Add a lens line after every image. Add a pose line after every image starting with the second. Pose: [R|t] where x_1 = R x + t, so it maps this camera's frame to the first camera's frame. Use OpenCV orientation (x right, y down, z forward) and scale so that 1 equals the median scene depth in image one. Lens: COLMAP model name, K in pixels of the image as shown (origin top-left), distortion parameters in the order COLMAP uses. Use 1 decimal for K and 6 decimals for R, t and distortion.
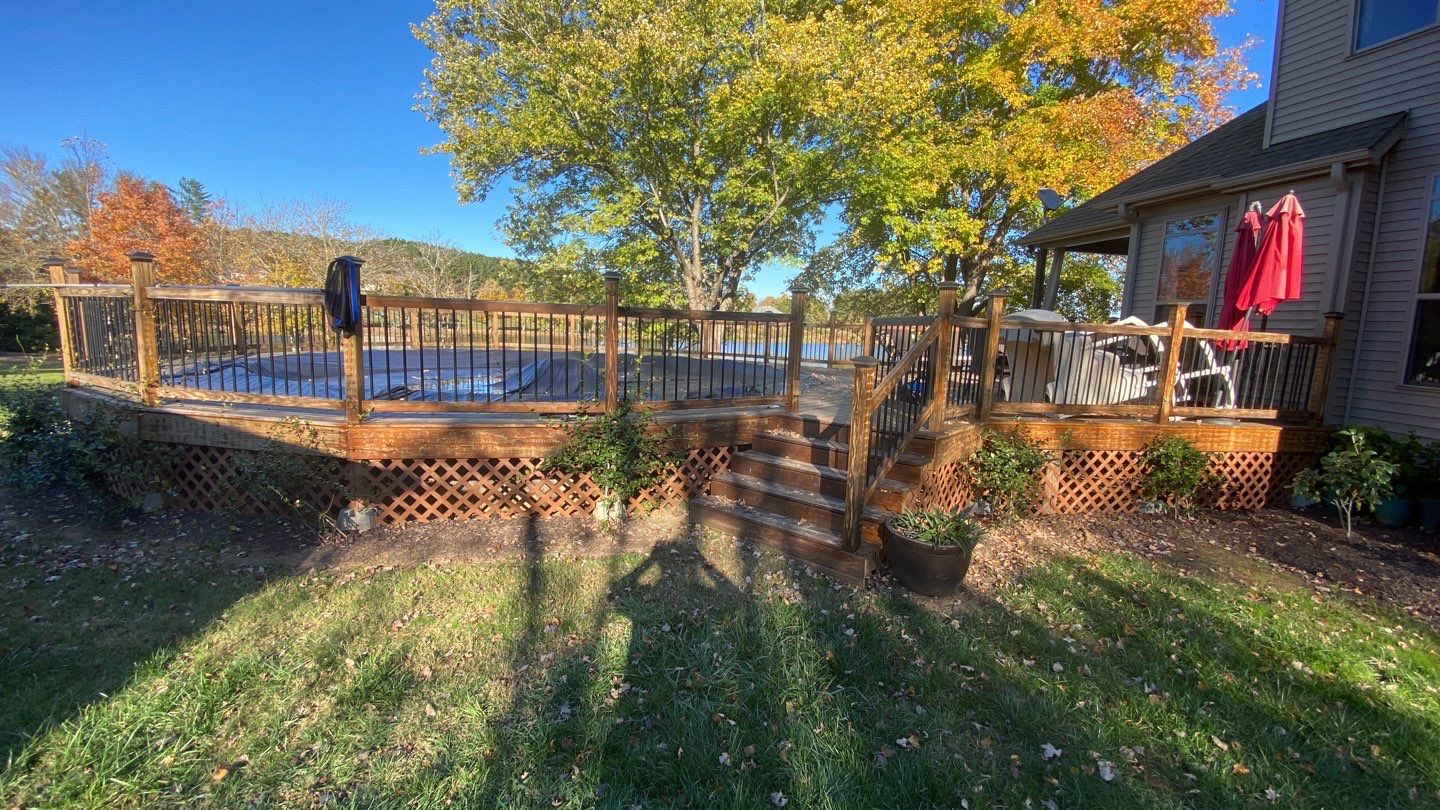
lens RADIAL K [[580.6, 0, 720.0], [0, 580.6, 405.0], [0, 0, 1]] dist [0.000040, 0.000002]
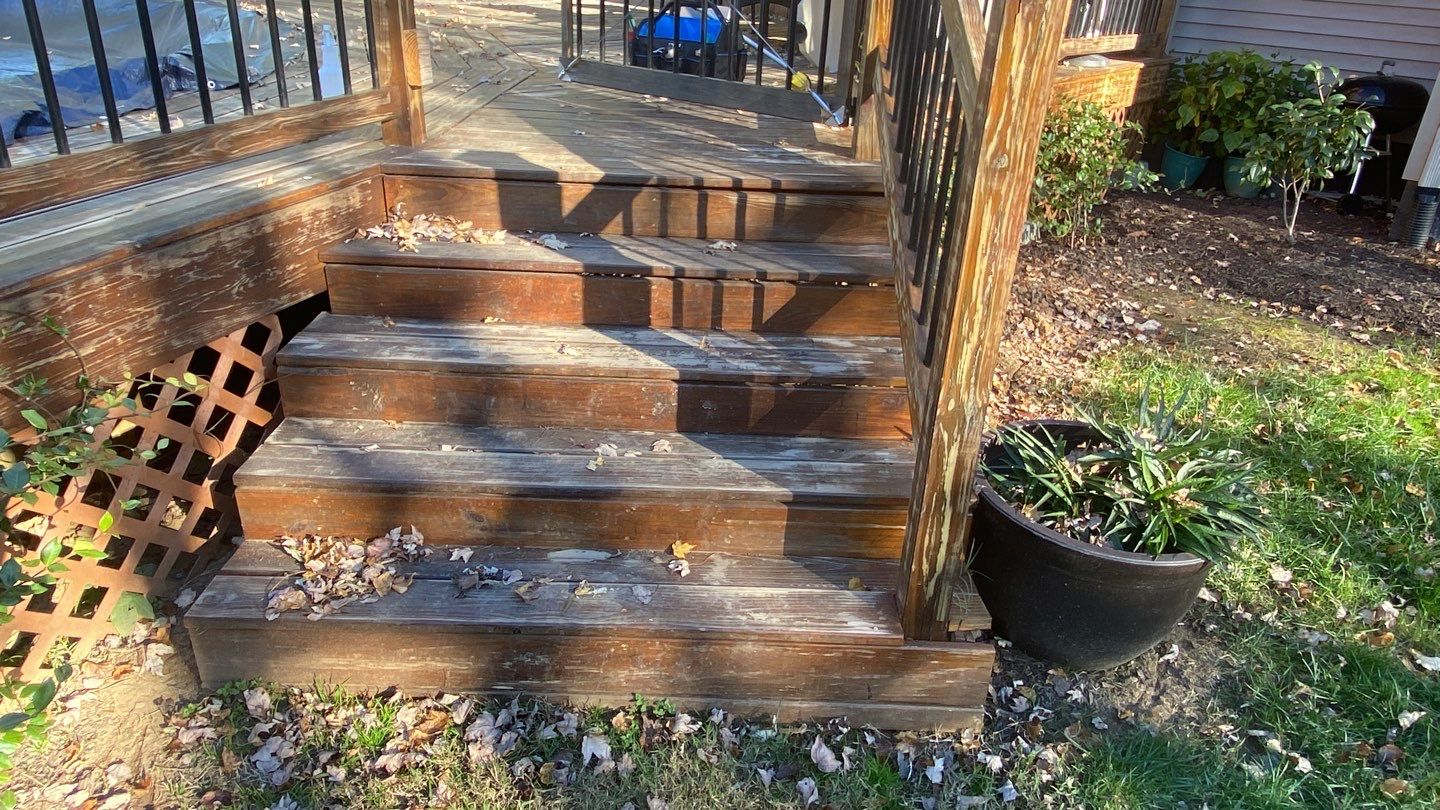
lens RADIAL K [[900.0, 0, 720.0], [0, 900.0, 405.0], [0, 0, 1]] dist [0.036182, -0.000286]
pose [[0.749451, -0.301650, 0.589348, -0.079402], [0.065657, 0.919648, 0.387216, -0.039195], [-0.658796, -0.251505, 0.709036, 0.609673]]
